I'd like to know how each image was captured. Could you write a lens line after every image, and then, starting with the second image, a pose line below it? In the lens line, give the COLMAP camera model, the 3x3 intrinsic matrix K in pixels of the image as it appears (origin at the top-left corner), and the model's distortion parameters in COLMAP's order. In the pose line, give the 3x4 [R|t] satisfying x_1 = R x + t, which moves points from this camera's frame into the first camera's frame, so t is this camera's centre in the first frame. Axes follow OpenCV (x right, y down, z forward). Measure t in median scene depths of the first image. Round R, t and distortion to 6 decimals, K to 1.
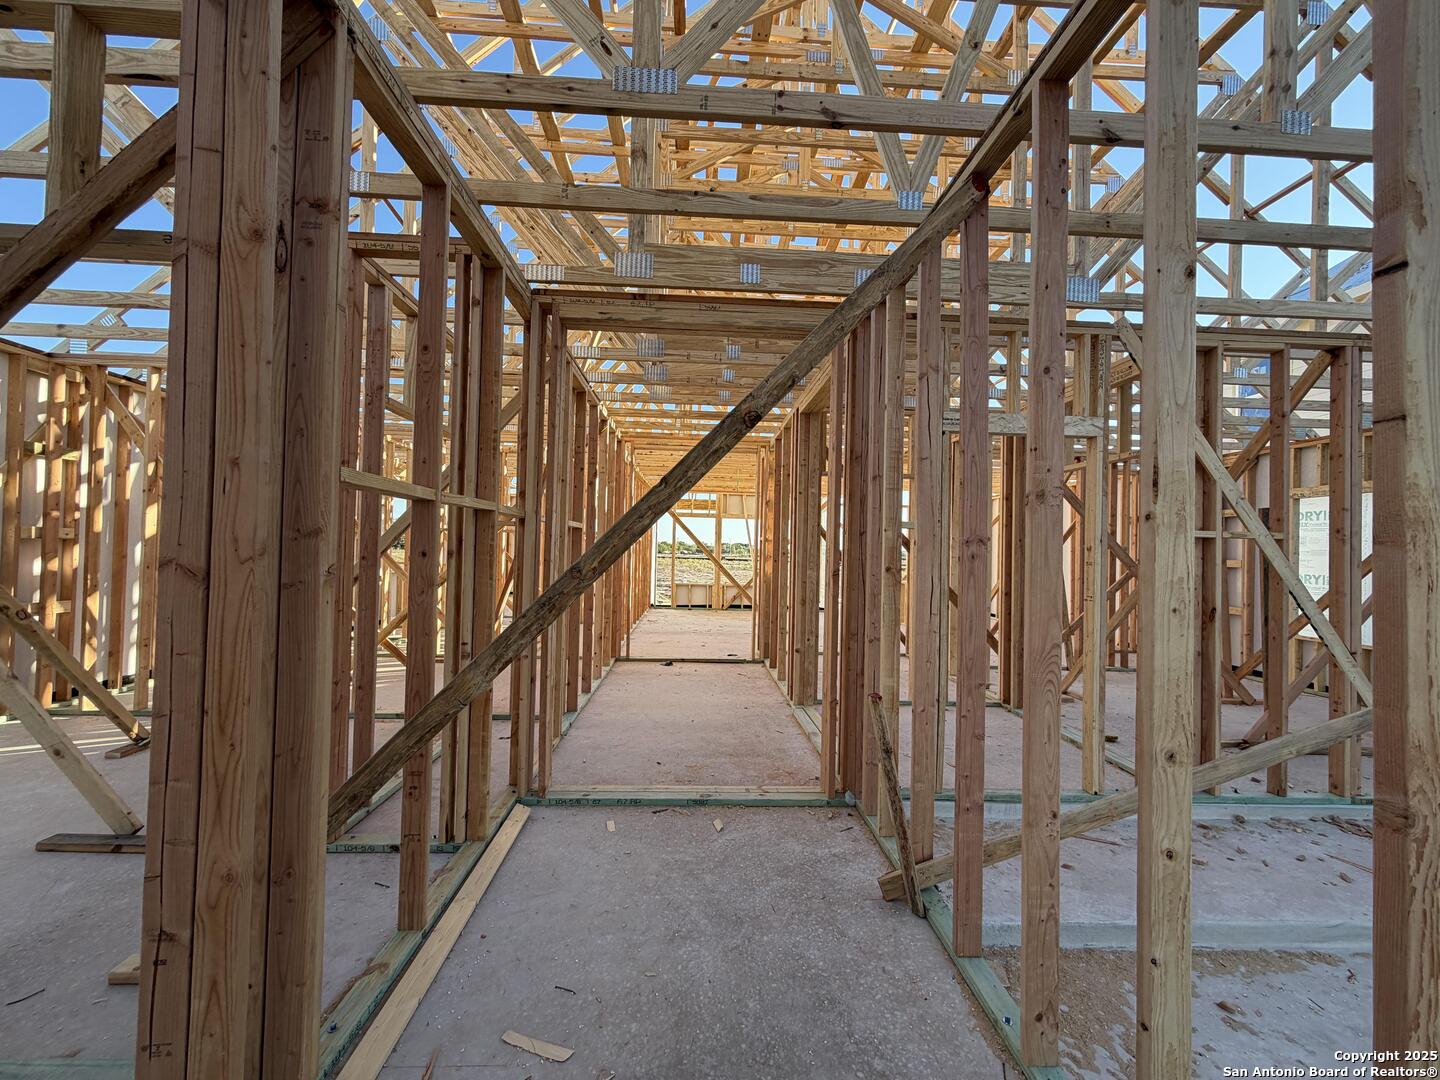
lens RADIAL K [[566.5, 0, 719.9], [0, 566.5, 541.9], [0, 0, 1]] dist [0.001080, -0.000005]
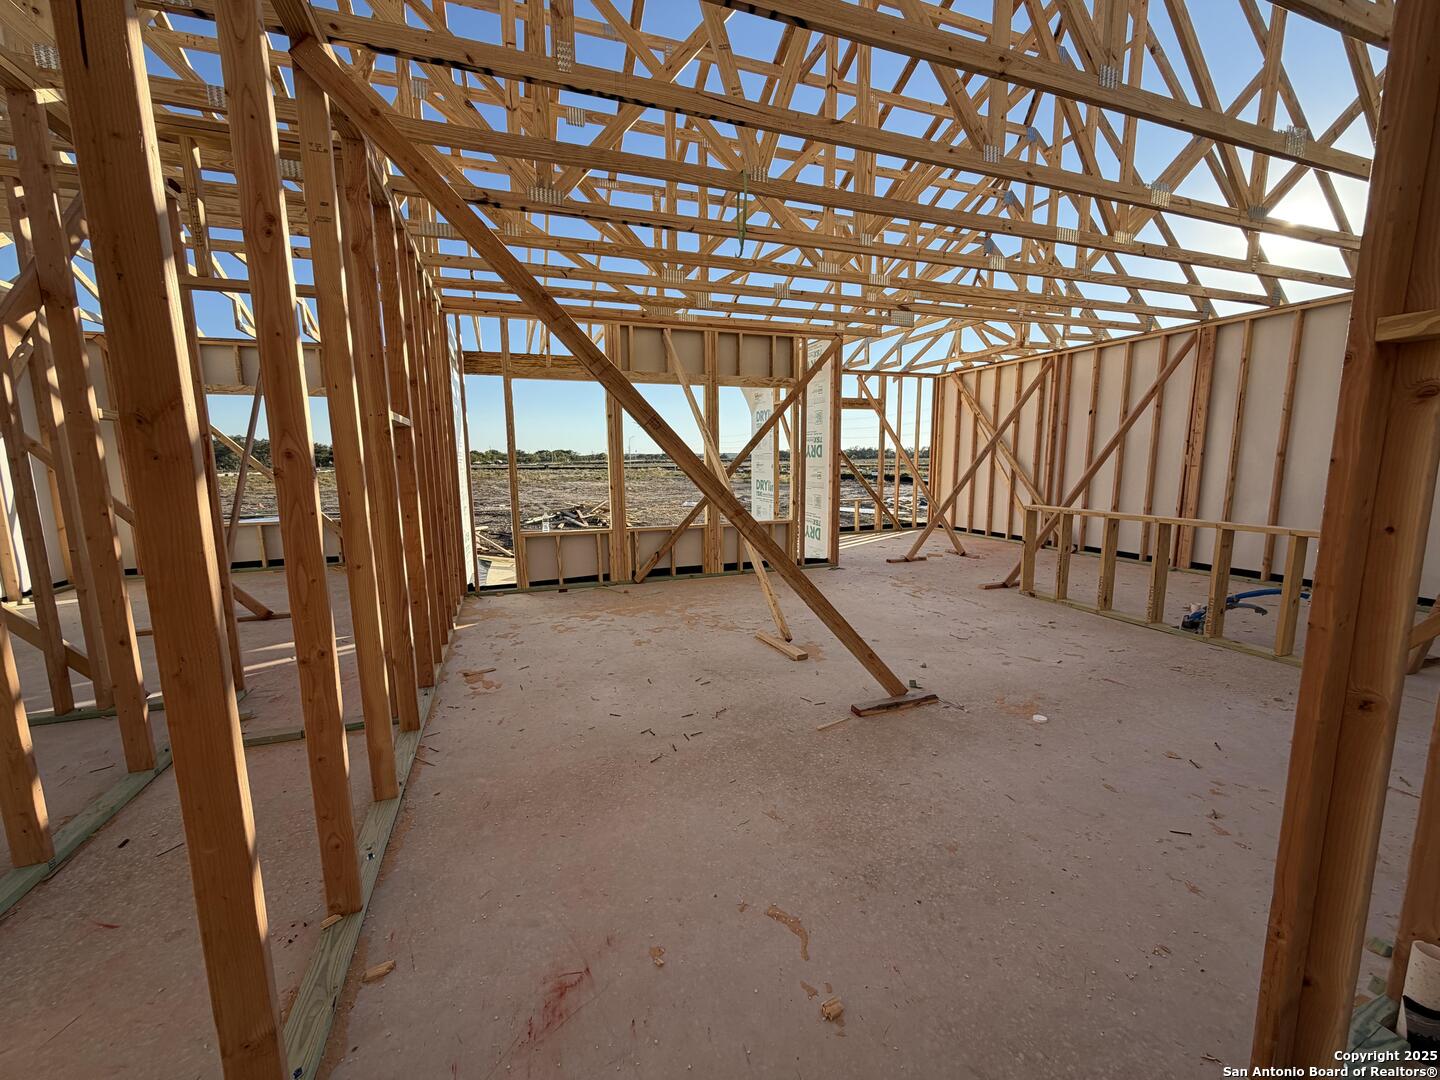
lens RADIAL K [[566.5, 0, 716.6], [0, 566.5, 541.8], [0, 0, 1]] dist [0.001080, -0.000005]
pose [[0.953623, -0.072465, 0.292150, -0.426131], [0.023394, 0.985496, 0.168081, 0.062909], [-0.300092, -0.153451, 0.941487, 3.583997]]
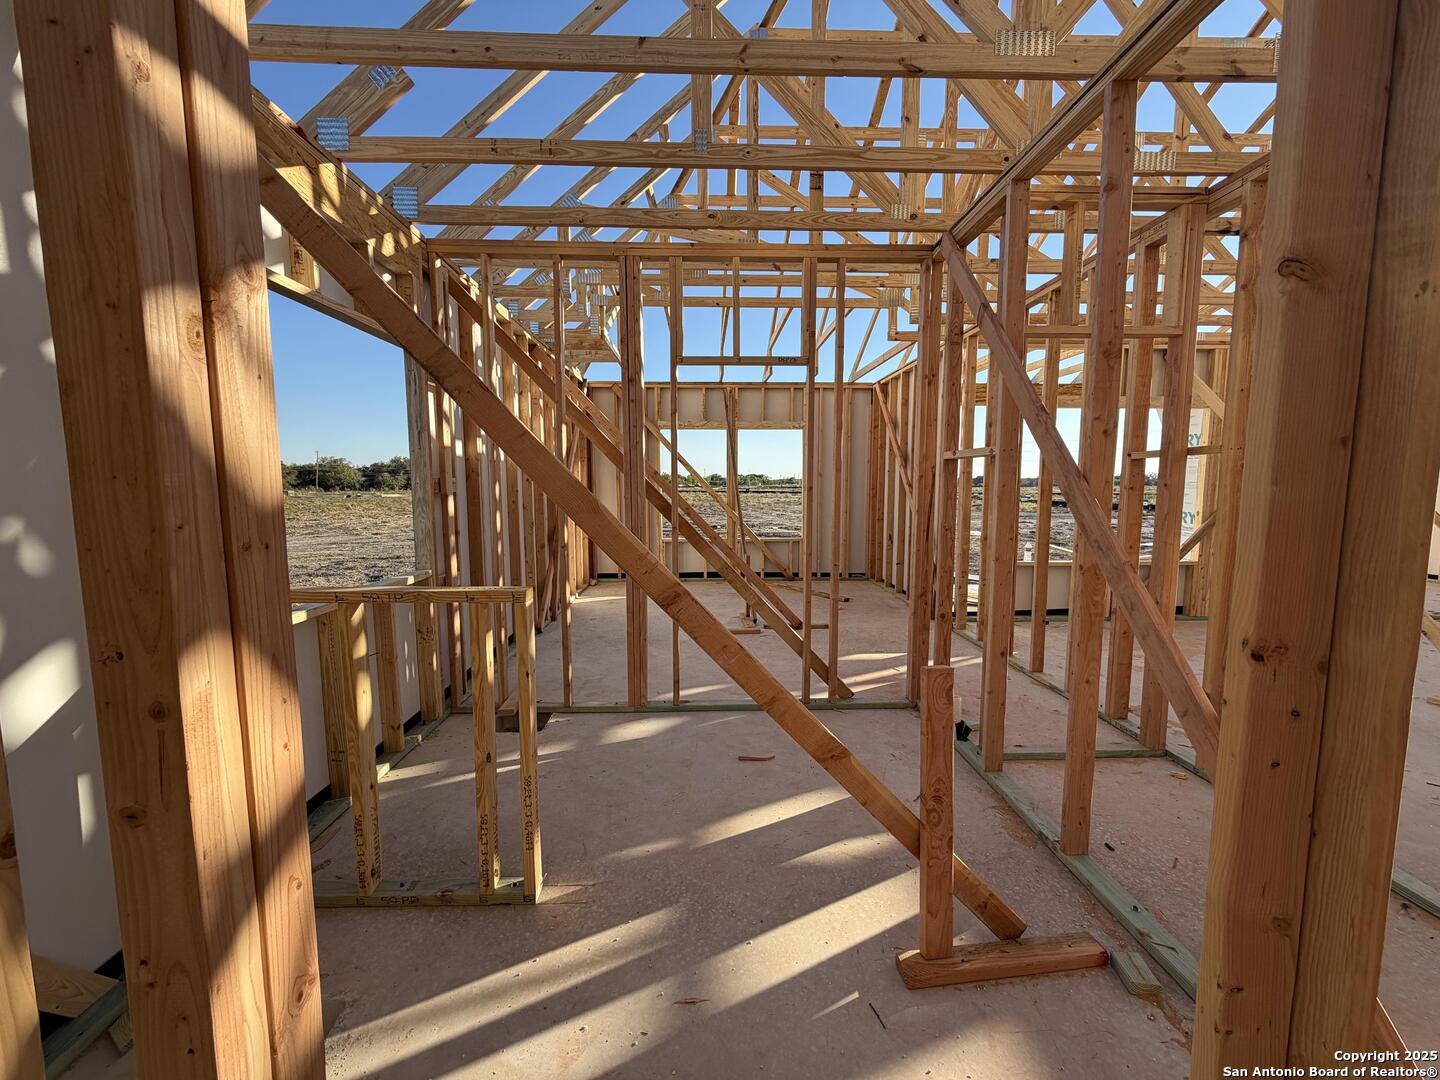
lens RADIAL K [[566.5, 0, 718.2], [0, 566.5, 545.9], [0, 0, 1]] dist [0.001080, -0.000005]
pose [[0.999659, -0.021842, -0.014310, -2.034466], [0.023475, 0.991725, 0.126213, -0.001991], [0.011435, -0.126506, 0.991900, 3.738621]]
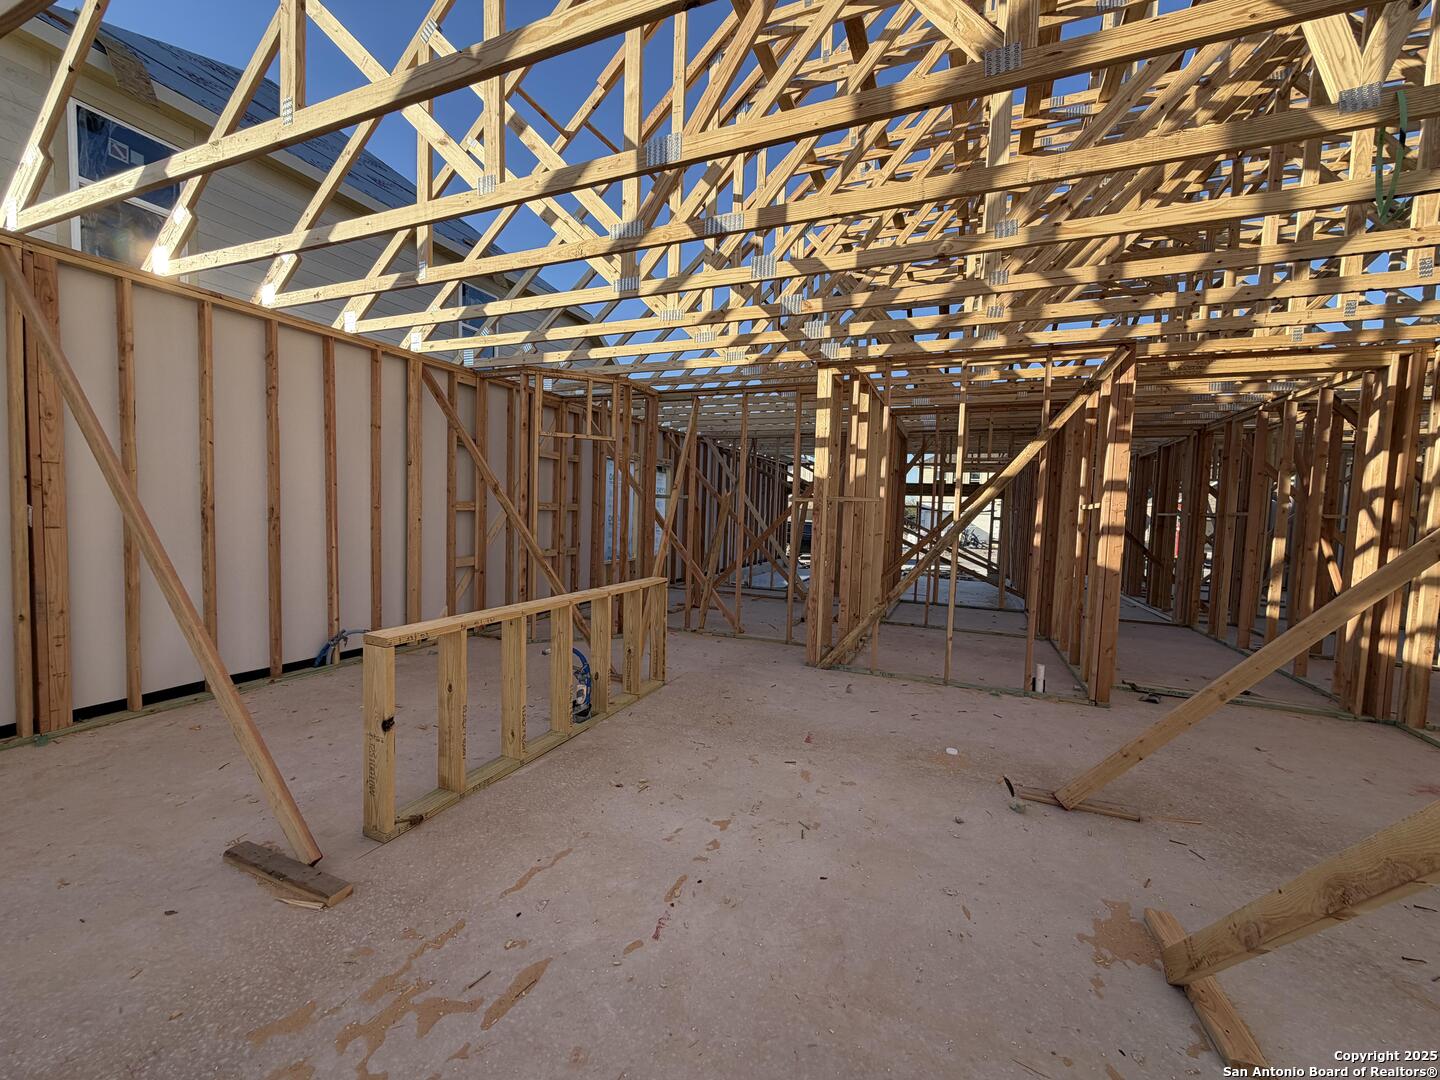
lens RADIAL K [[566.5, 0, 730.6], [0, 566.5, 542.8], [0, 0, 1]] dist [0.001080, -0.000005]
pose [[-0.903992, -0.074421, 0.421023, 0.701377], [-0.055765, 0.996846, 0.056470, 0.090210], [-0.423897, 0.027570, -0.905290, 6.479239]]
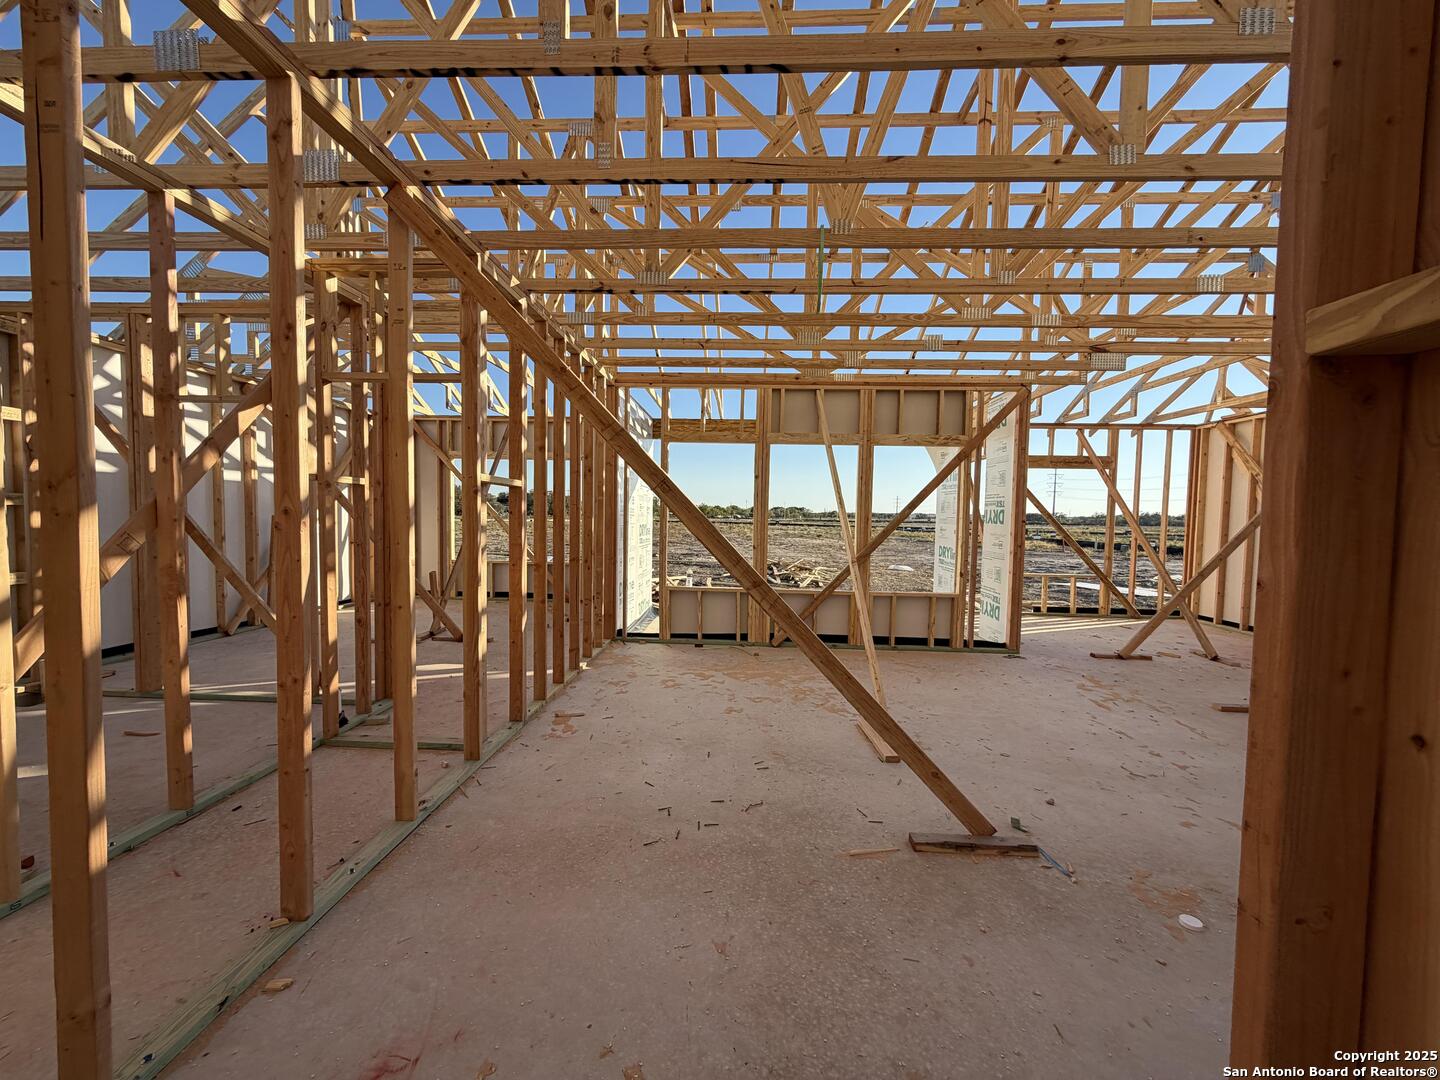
lens RADIAL K [[566.5, 0, 722.7], [0, 566.5, 542.8], [0, 0, 1]] dist [0.001080, -0.000005]
pose [[0.996015, 0.004980, -0.089052, 0.039349], [0.000788, 0.997910, 0.064616, 0.054310], [0.089187, -0.064429, 0.993929, 3.629068]]
